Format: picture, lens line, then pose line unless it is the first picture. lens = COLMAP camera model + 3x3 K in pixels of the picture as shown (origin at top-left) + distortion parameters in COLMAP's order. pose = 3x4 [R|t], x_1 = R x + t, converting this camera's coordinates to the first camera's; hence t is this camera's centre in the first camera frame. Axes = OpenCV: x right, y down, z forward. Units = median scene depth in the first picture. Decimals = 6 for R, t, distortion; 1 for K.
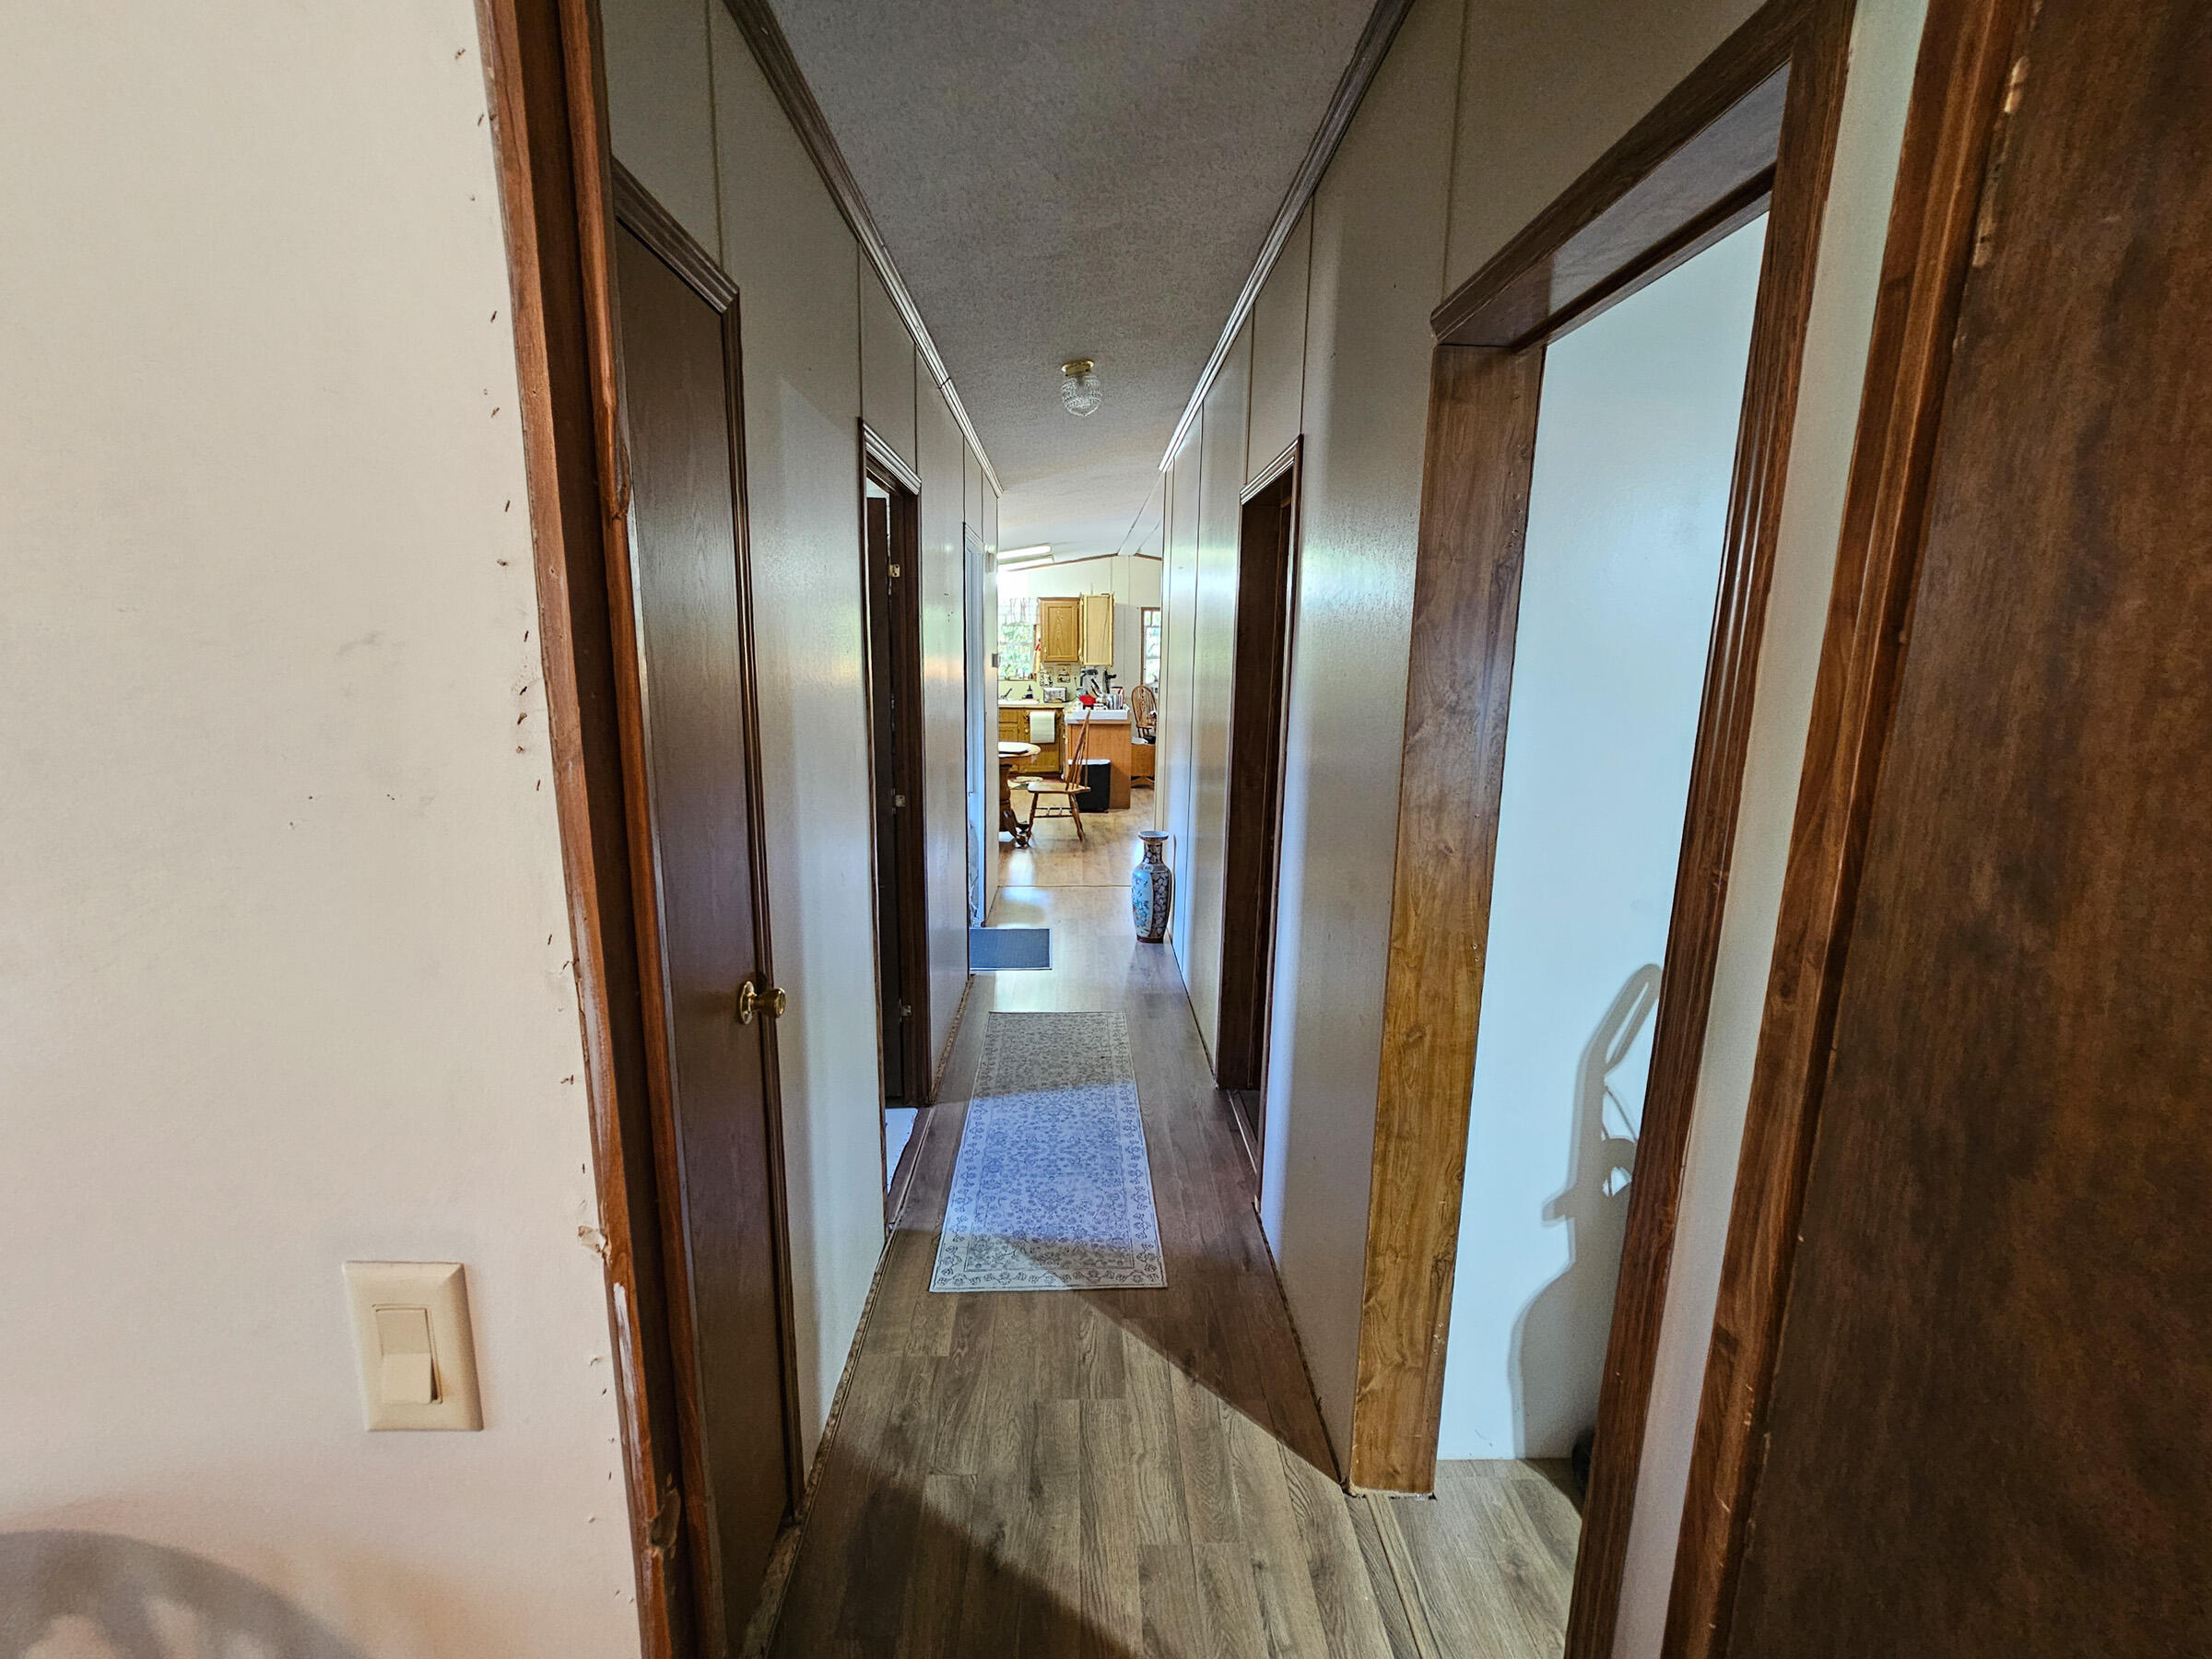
lens RADIAL K [[942.5, 0, 1102.3], [0, 942.5, 830.6], [0, 0, 1]] dist [0.000427, 0.007703]
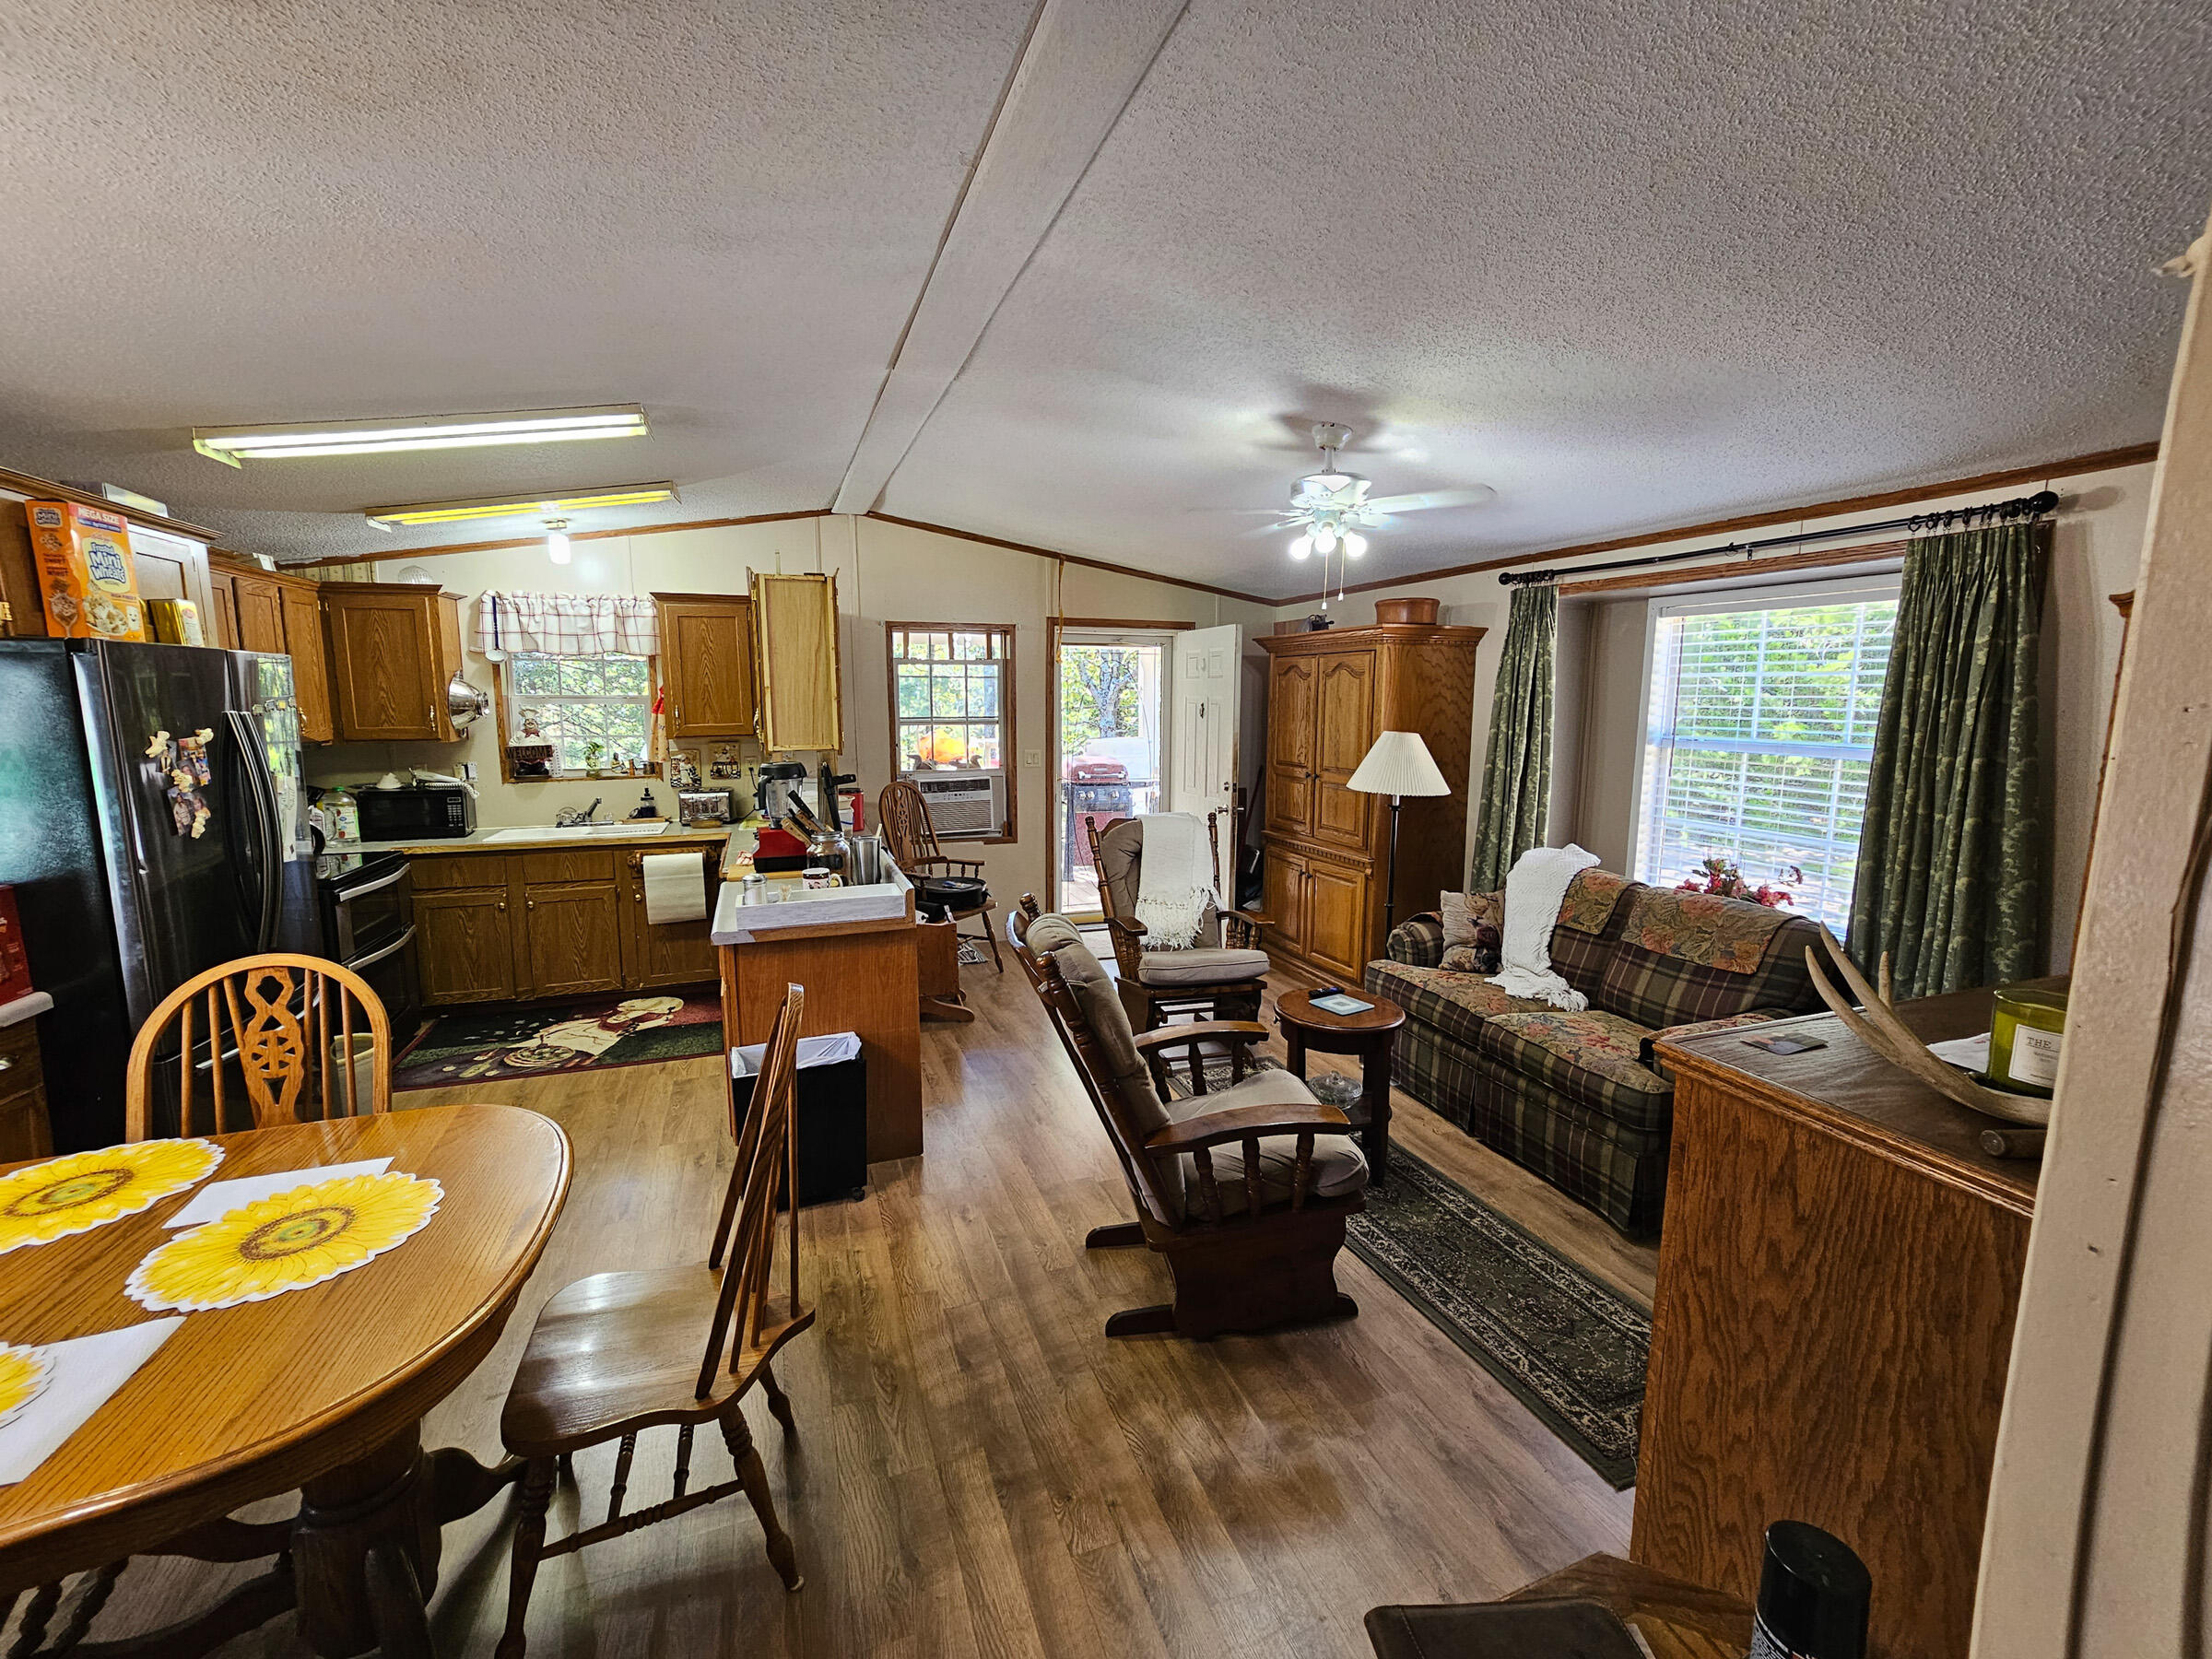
lens RADIAL K [[942.5, 0, 1082.1], [0, 942.5, 818.7], [0, 0, 1]] dist [0.000427, 0.007703]
pose [[0.957551, -0.051734, 0.283585, -0.005797], [0.068344, 0.996458, -0.048989, -0.104900], [-0.280046, 0.066291, 0.957695, 0.515819]]
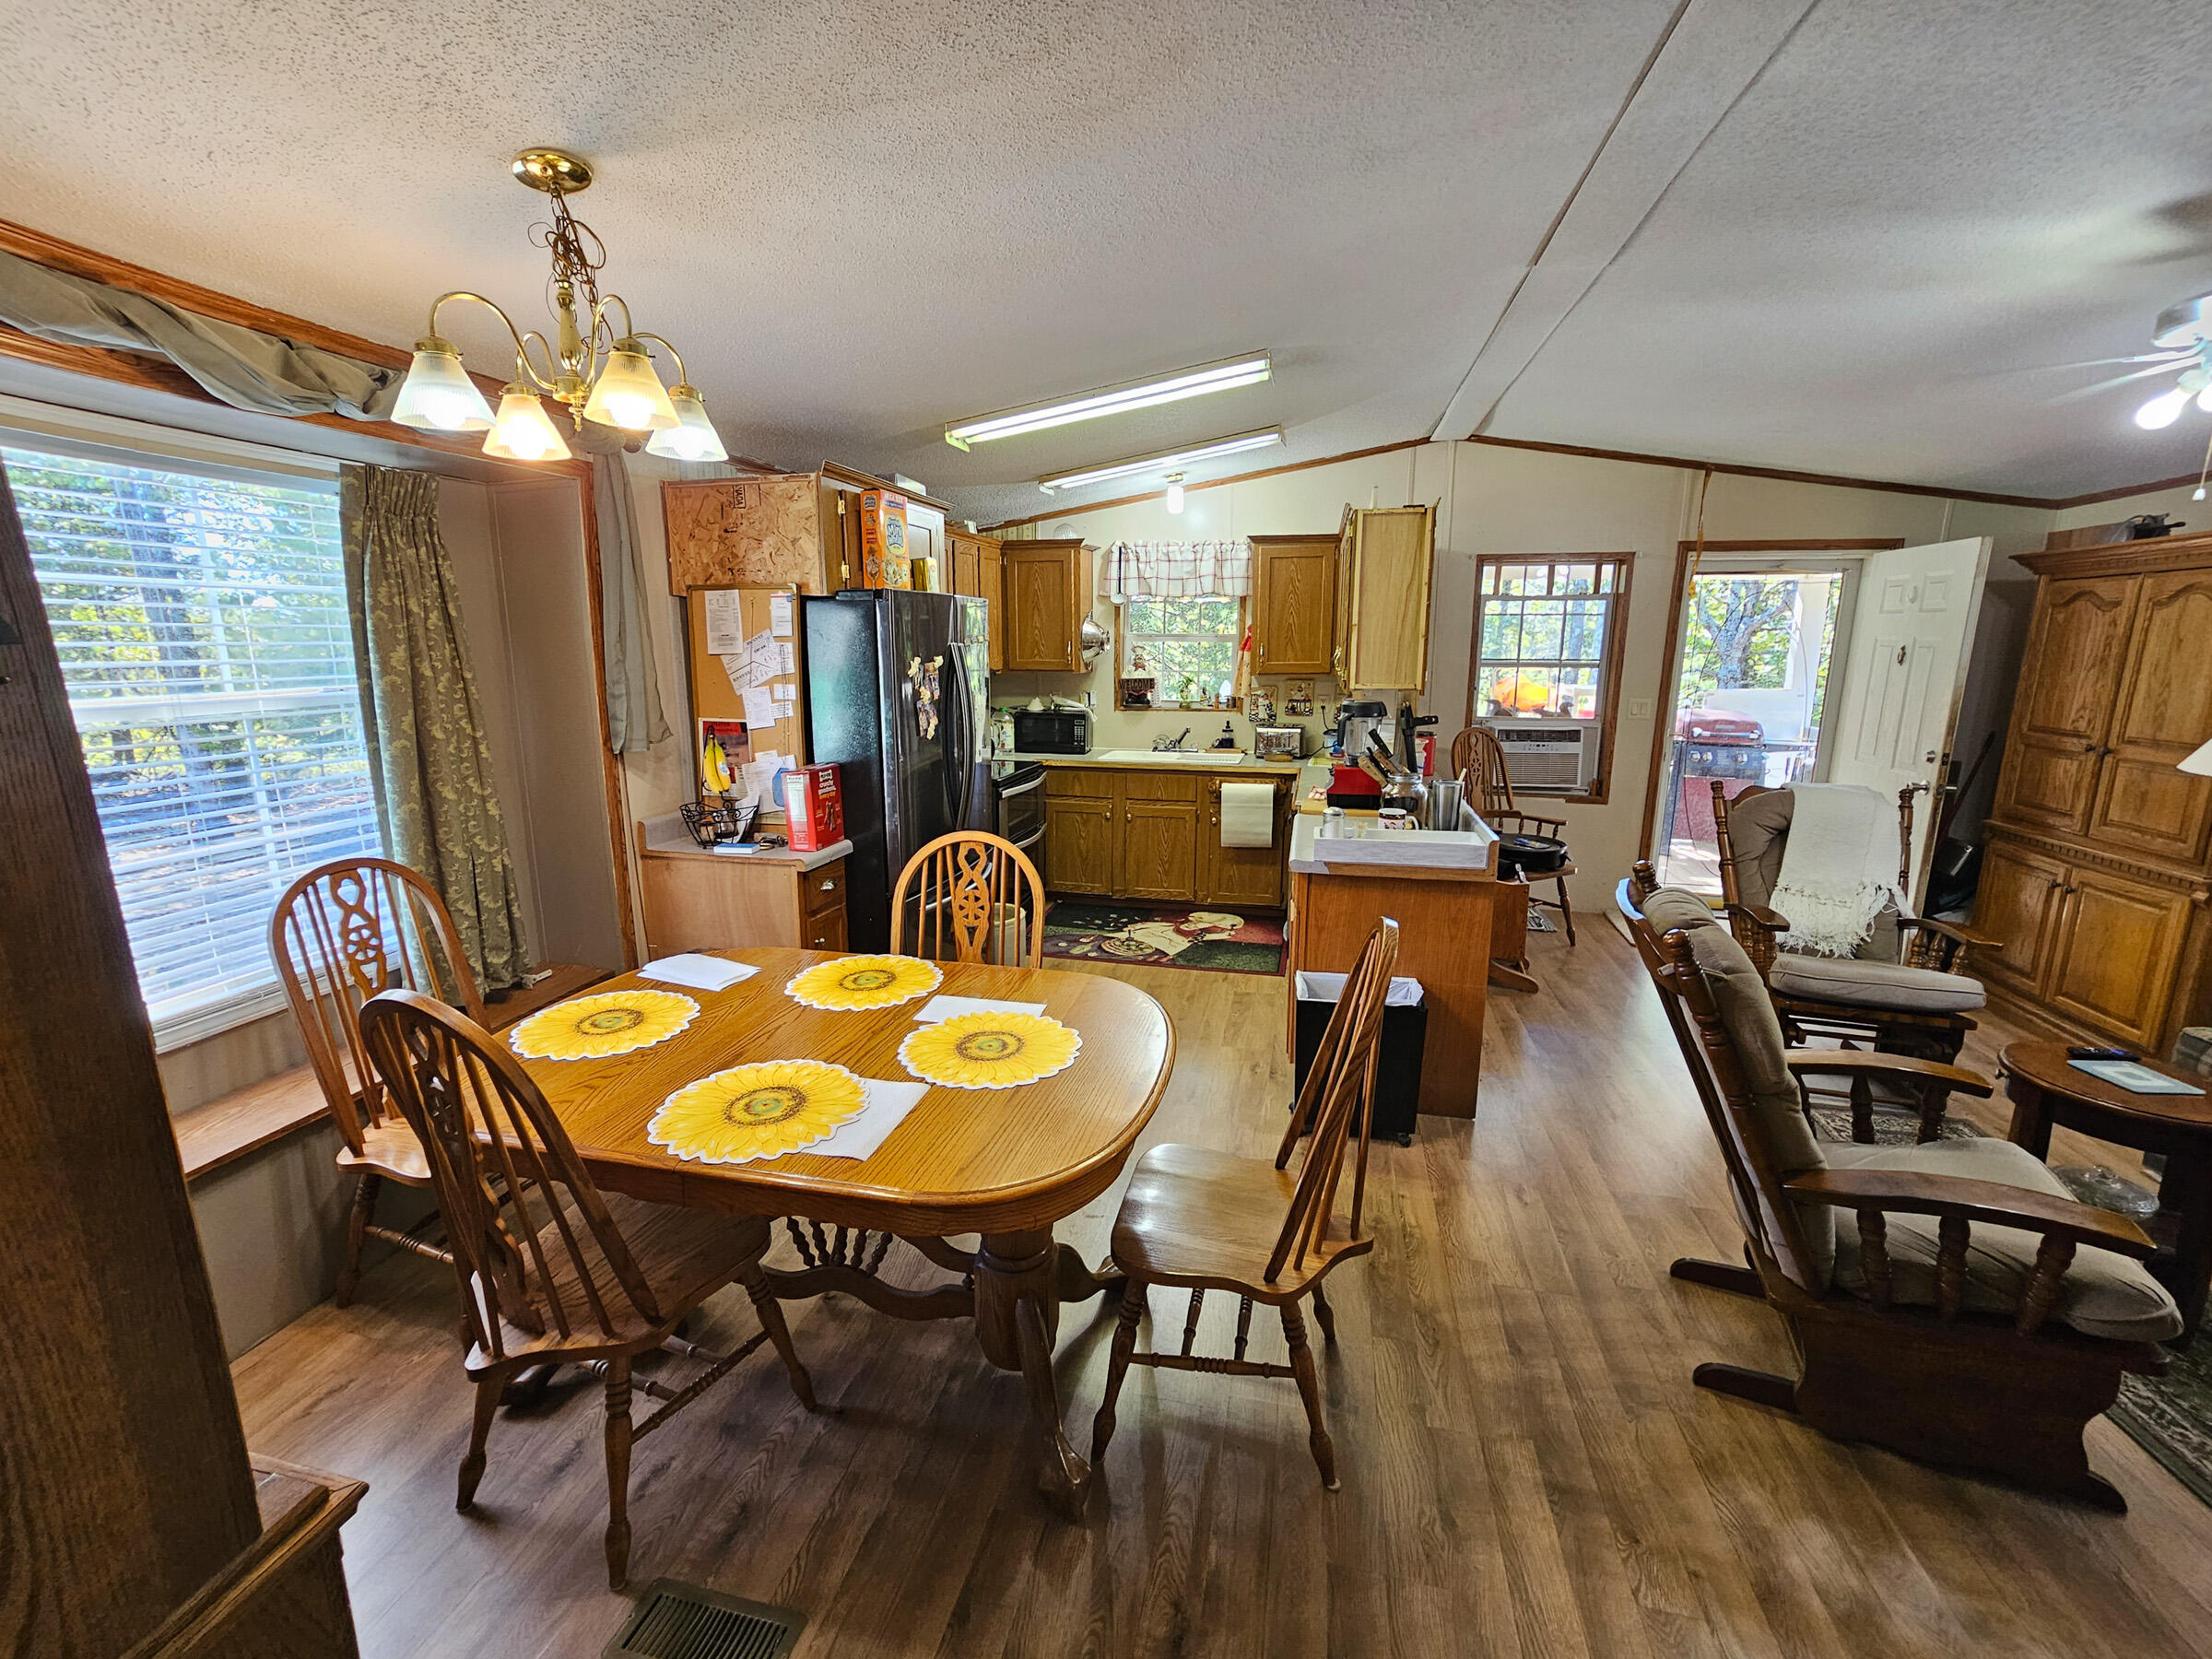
lens RADIAL K [[942.5, 0, 1088.7], [0, 942.5, 817.7], [0, 0, 1]] dist [0.000427, 0.007703]
pose [[0.963799, 0.039369, -0.263706, -0.015757], [-0.040459, 0.999180, 0.001299, -0.103427], [0.263541, 0.009417, 0.964602, 0.517259]]
